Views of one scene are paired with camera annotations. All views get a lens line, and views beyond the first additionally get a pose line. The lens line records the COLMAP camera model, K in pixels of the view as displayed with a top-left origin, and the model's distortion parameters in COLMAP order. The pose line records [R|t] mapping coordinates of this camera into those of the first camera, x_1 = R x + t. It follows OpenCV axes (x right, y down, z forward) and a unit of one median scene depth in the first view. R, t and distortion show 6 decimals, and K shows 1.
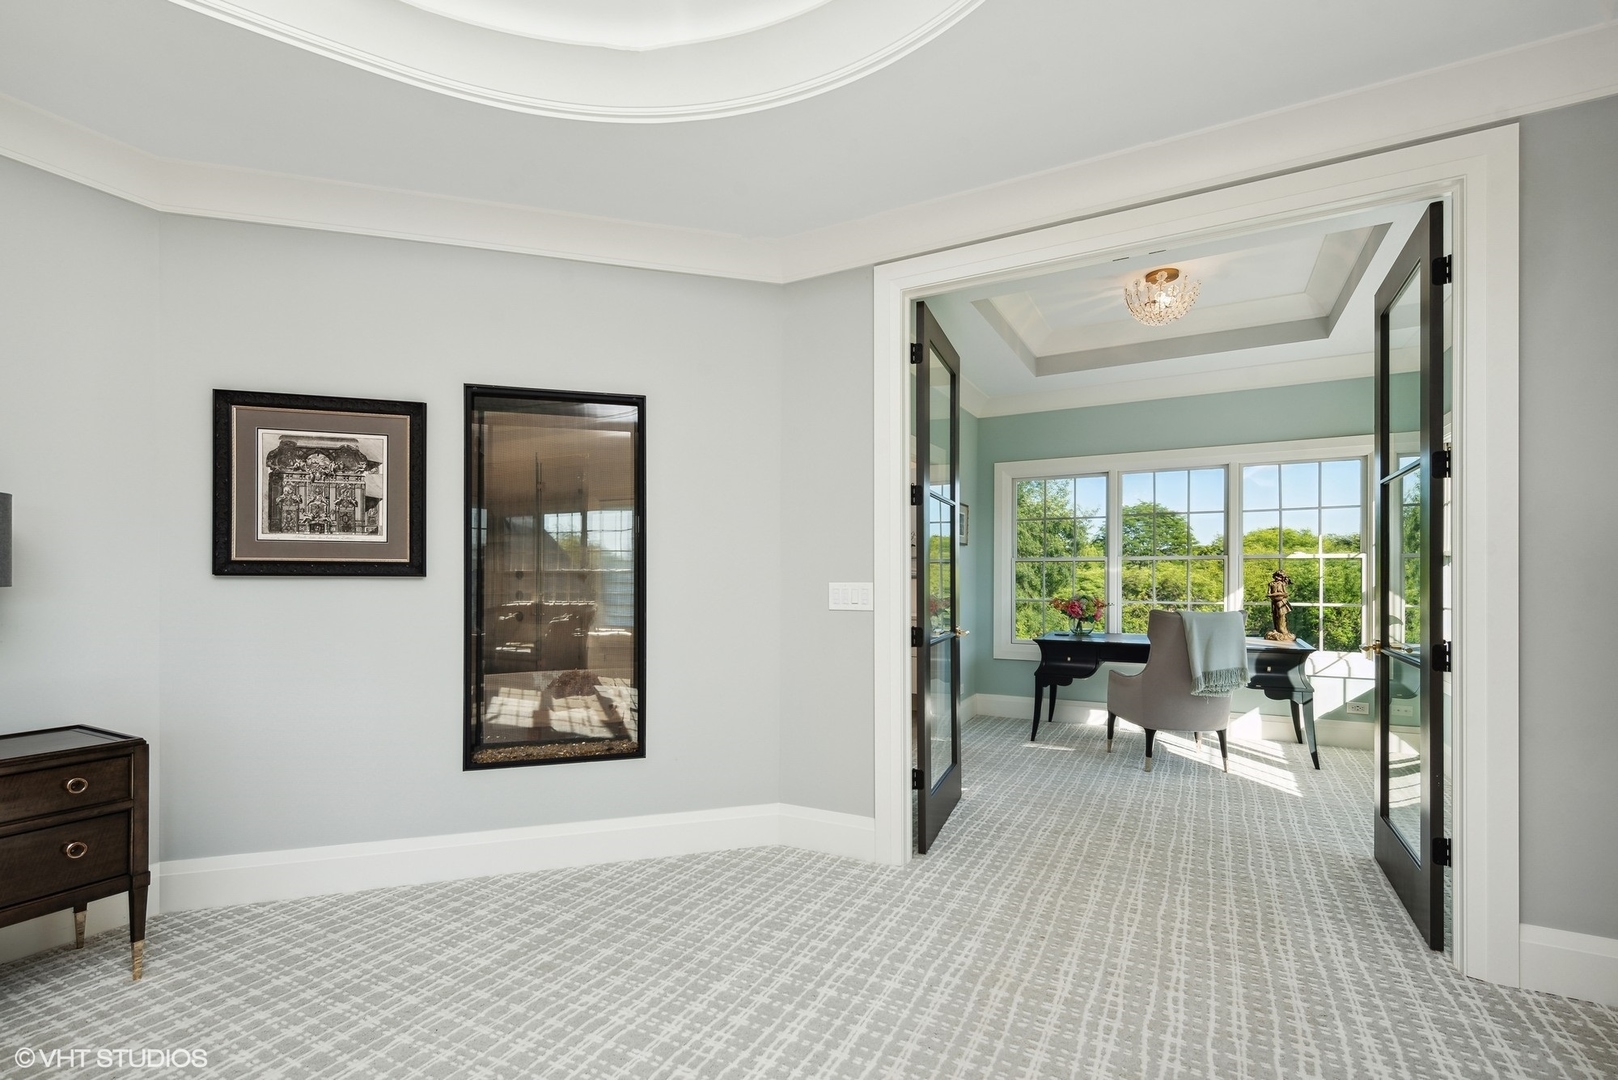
lens RADIAL K [[725.3, 0, 814.0], [0, 725.3, 563.6], [0, 0, 1]] dist [0.001395, 0.000133]
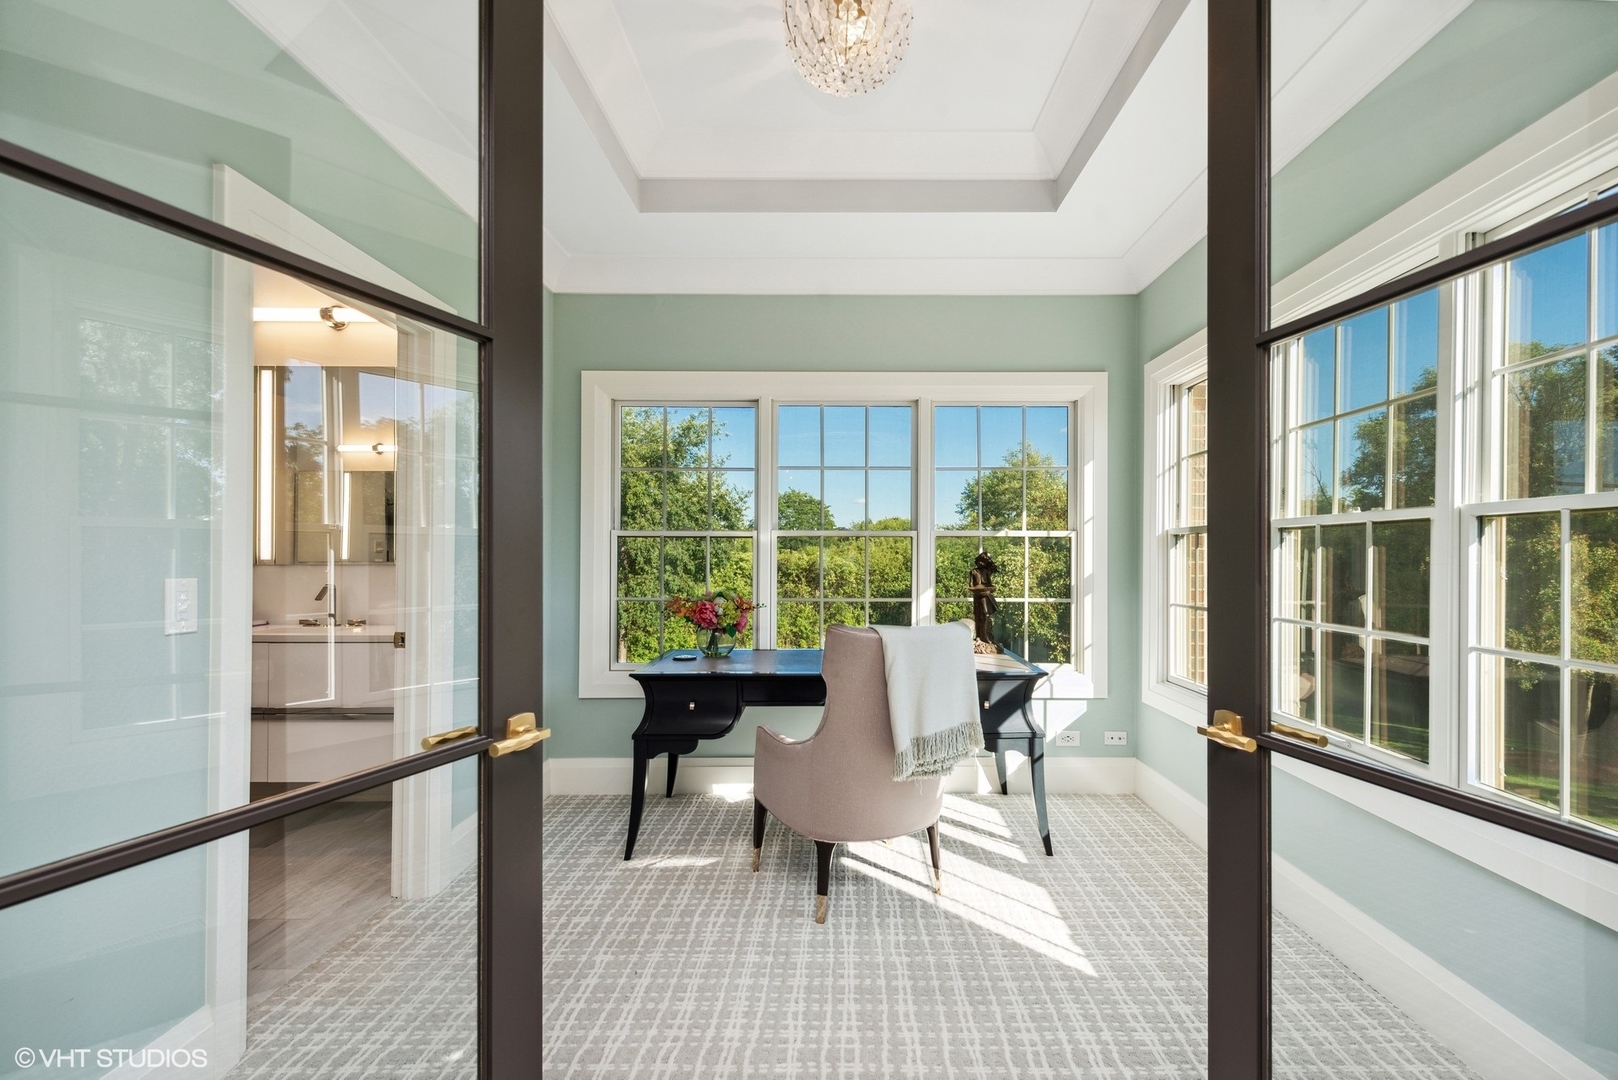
lens RADIAL K [[725.3, 0, 814.0], [0, 725.3, 563.6], [0, 0, 1]] dist [0.001395, 0.000133]
pose [[0.897436, -0.003476, 0.441132, 0.183316], [-0.007253, 0.999718, 0.022634, 0.004503], [-0.441086, -0.023512, 0.897157, 0.439367]]
